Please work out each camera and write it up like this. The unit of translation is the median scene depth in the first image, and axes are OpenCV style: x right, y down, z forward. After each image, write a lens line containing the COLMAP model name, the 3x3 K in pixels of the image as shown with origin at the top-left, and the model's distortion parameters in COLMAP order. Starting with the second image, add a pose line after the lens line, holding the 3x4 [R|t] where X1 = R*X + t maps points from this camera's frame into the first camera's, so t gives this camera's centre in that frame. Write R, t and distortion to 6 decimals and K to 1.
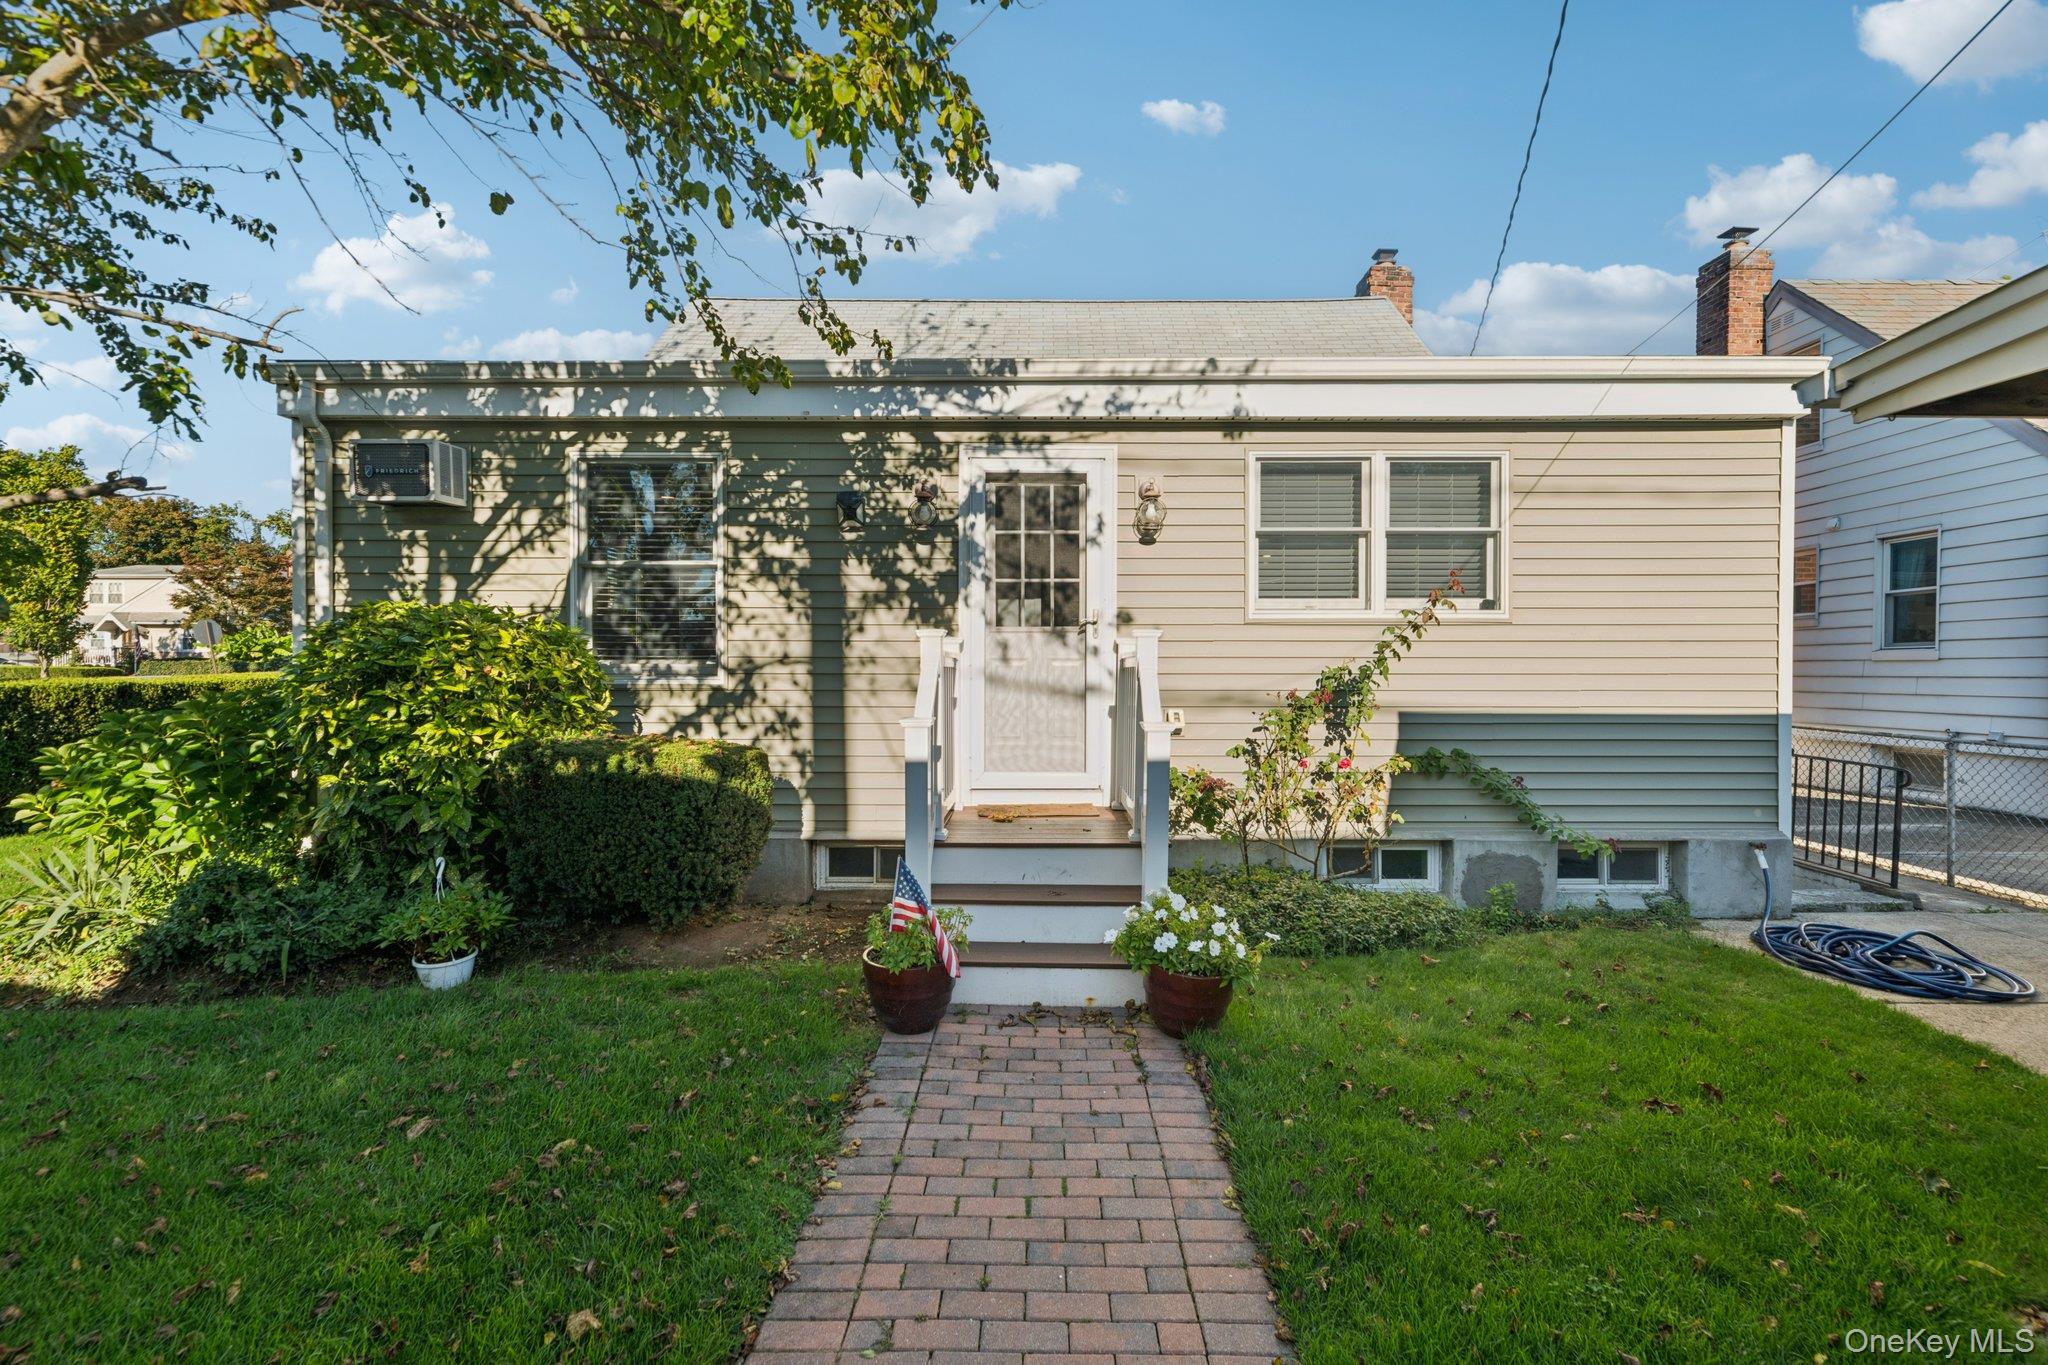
lens RADIAL K [[949.4, 0, 1031.7], [0, 949.4, 683.1], [0, 0, 1]] dist [-0.004685, 0.002995]
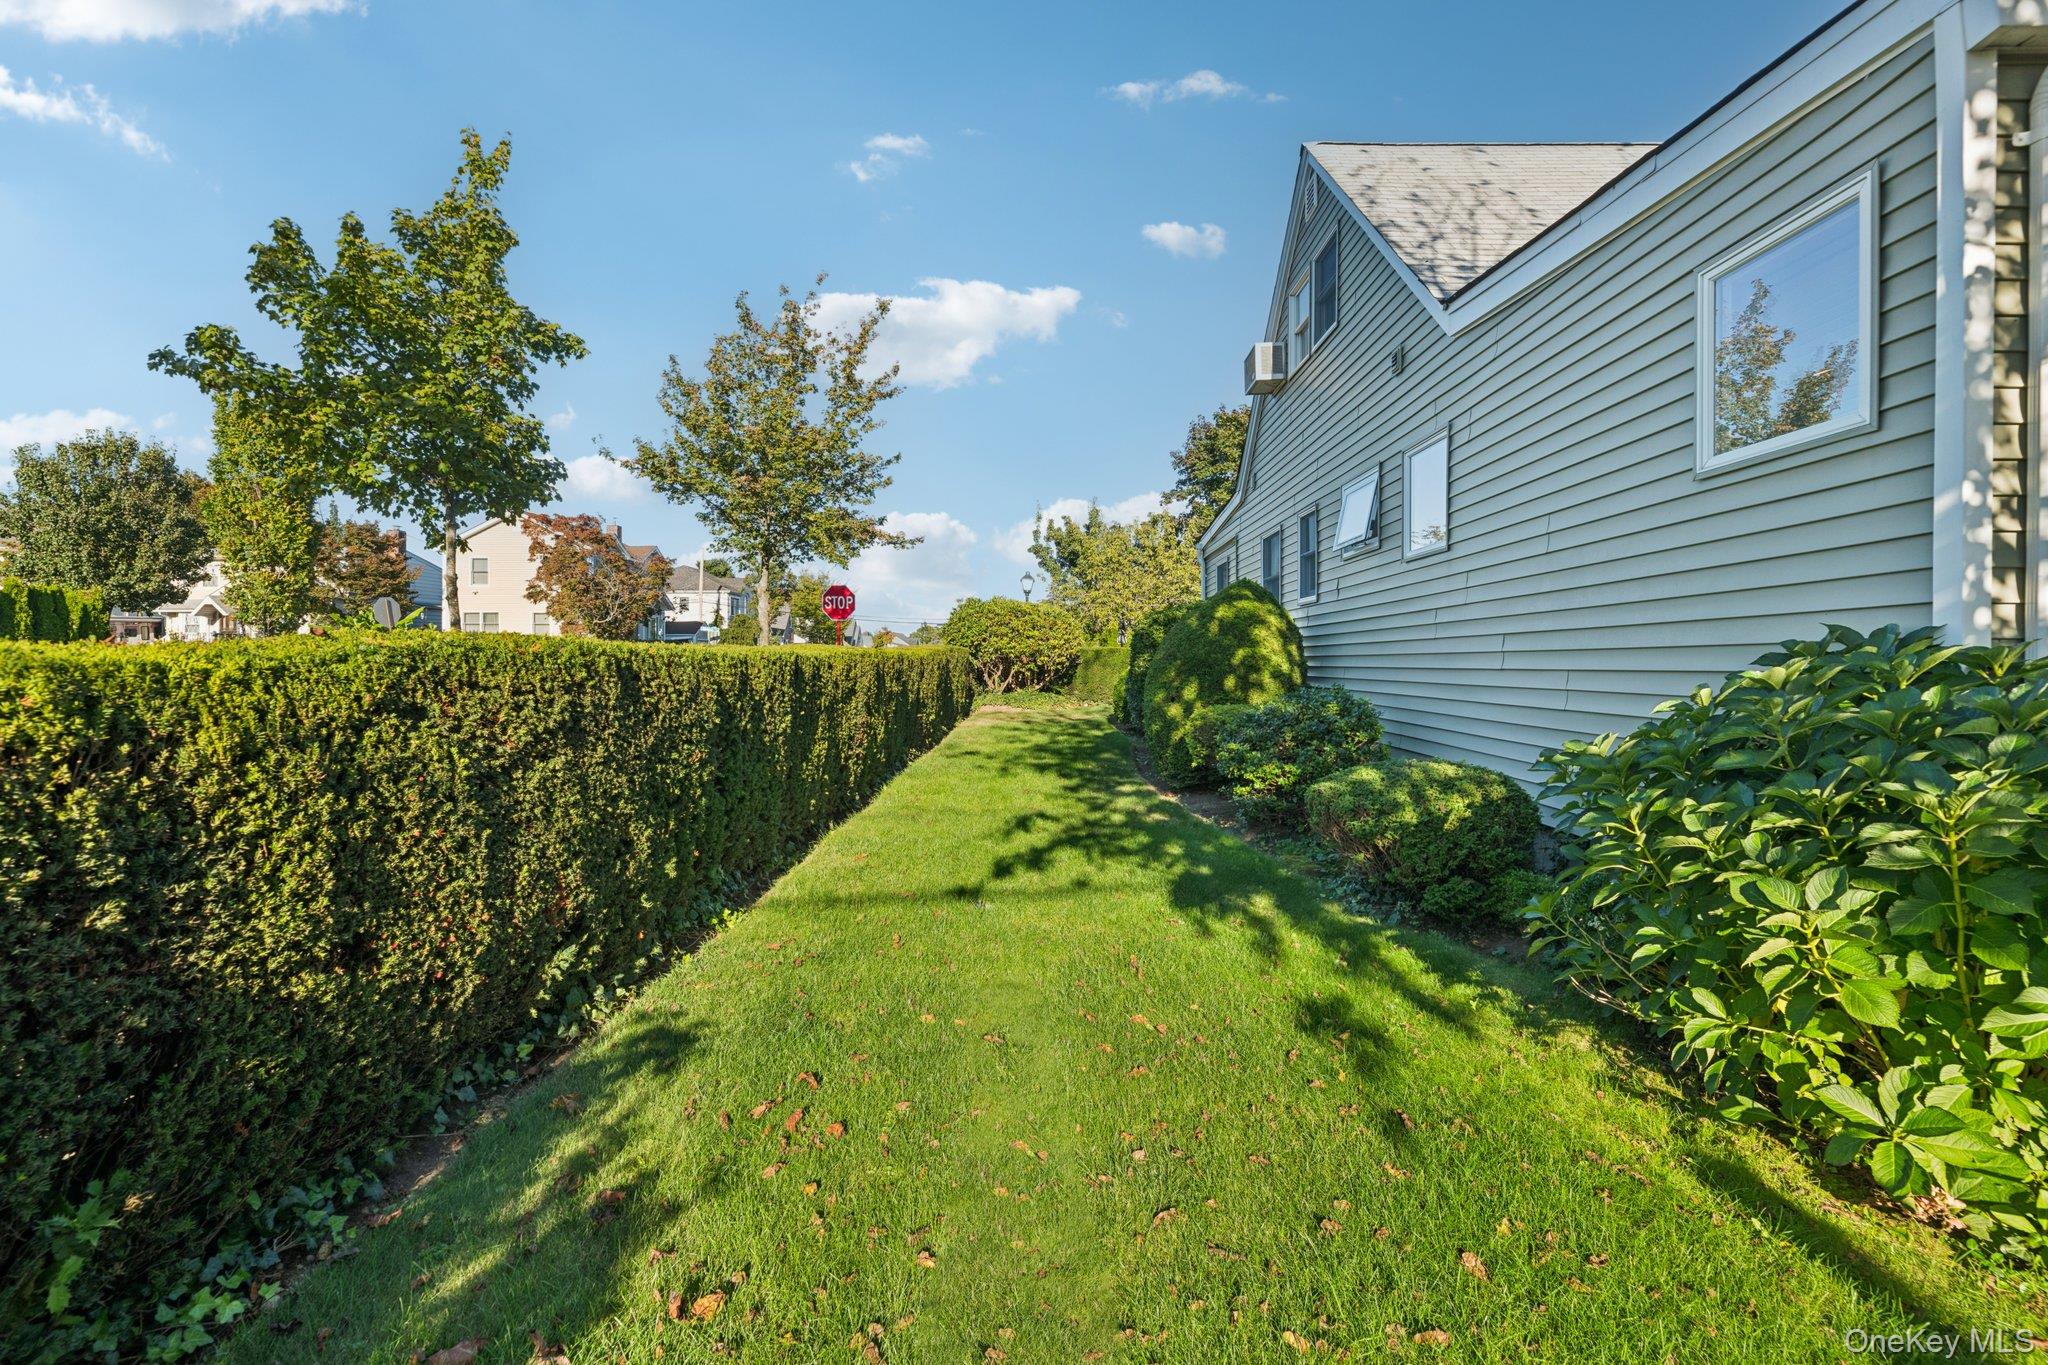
lens RADIAL K [[949.4, 0, 1022.3], [0, 949.4, 669.1], [0, 0, 1]] dist [-0.004685, 0.002995]
pose [[0.999881, 0.001488, -0.015374, -1.220166], [-0.001569, 0.999985, -0.005265, 0.022772], [0.015366, 0.005288, 0.999868, 0.536286]]
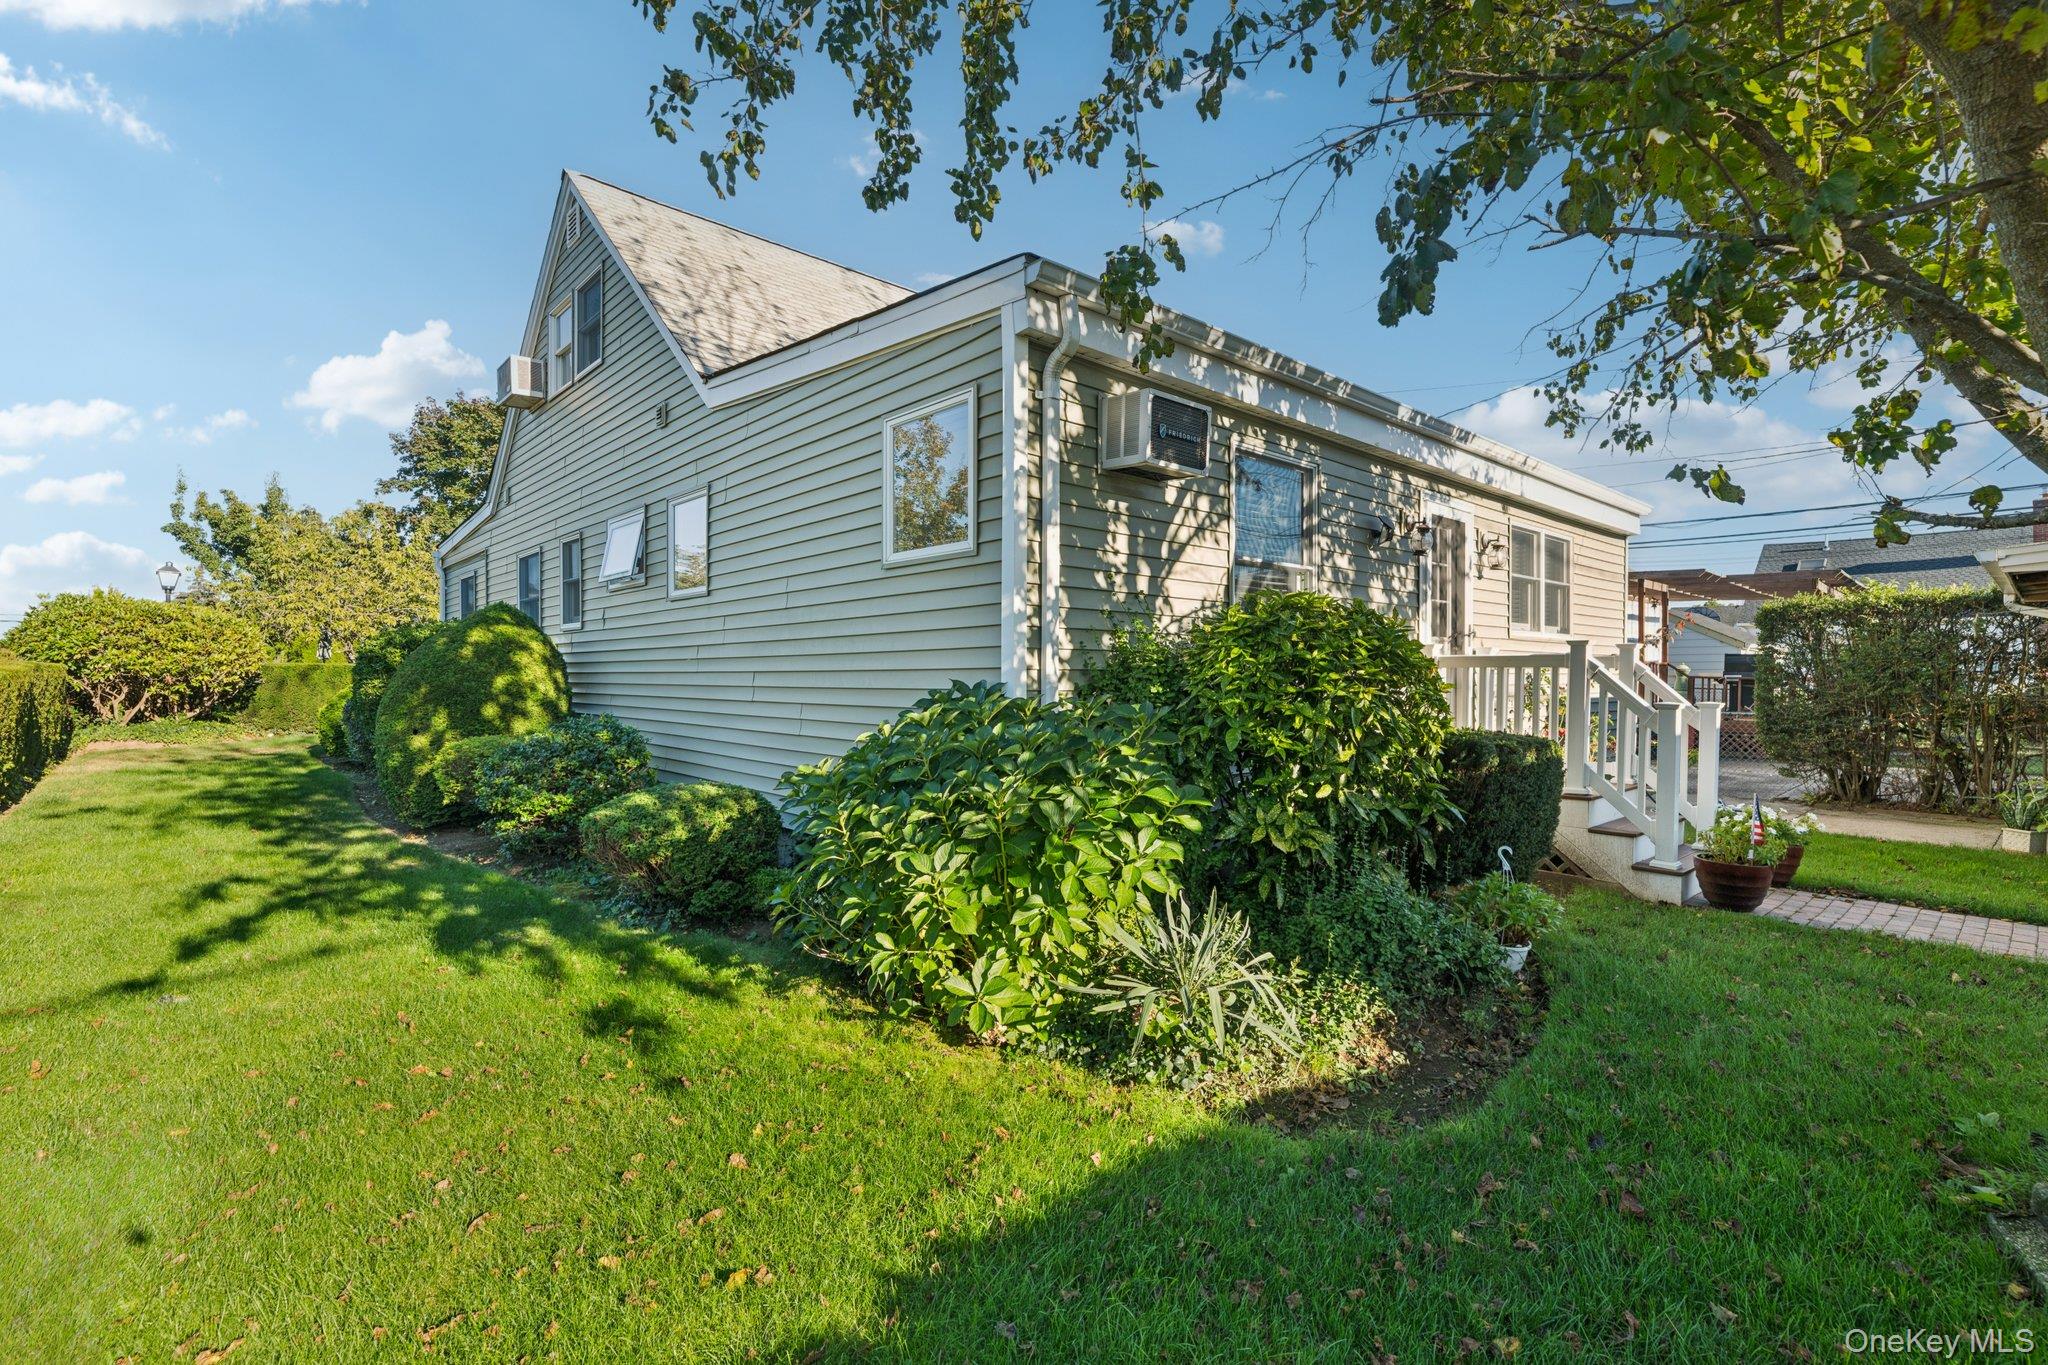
lens RADIAL K [[949.4, 0, 1042.5], [0, 949.4, 682.9], [0, 0, 1]] dist [-0.004685, 0.002995]
pose [[0.731178, -0.004018, 0.682175, -1.272903], [0.004987, 0.999987, 0.000544, -0.002158], [-0.682168, 0.003004, 0.731189, 0.431906]]
